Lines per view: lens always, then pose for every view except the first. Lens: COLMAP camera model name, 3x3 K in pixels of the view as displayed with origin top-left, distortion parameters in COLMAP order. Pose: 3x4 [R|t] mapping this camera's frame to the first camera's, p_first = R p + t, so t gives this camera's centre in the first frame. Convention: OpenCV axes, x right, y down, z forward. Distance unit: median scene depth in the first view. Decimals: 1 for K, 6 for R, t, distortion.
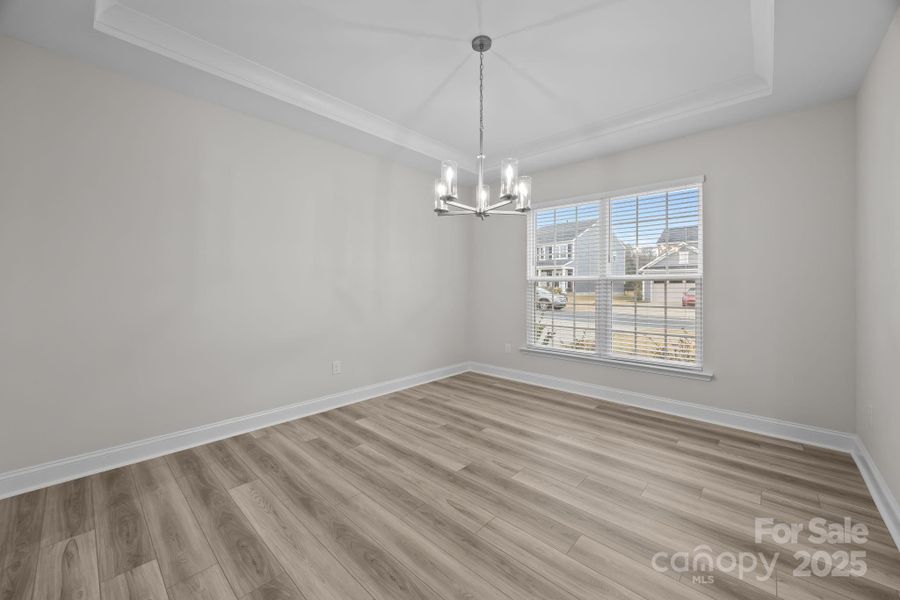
lens RADIAL K [[346.2, 0, 451.9], [0, 346.2, 297.5], [0, 0, 1]] dist [-0.001945, -0.000188]
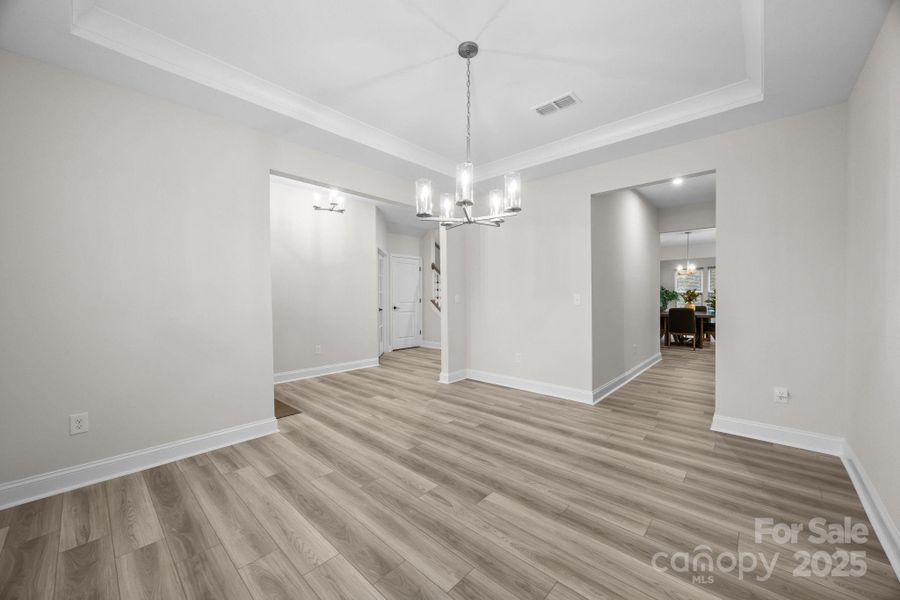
lens RADIAL K [[346.2, 0, 451.9], [0, 346.2, 297.5], [0, 0, 1]] dist [-0.001945, -0.000188]
pose [[-0.999998, -0.001934, 0.000565, 0.130447], [-0.001915, 0.999499, 0.031579, -0.057910], [-0.000626, 0.031578, -0.999501, 1.979198]]
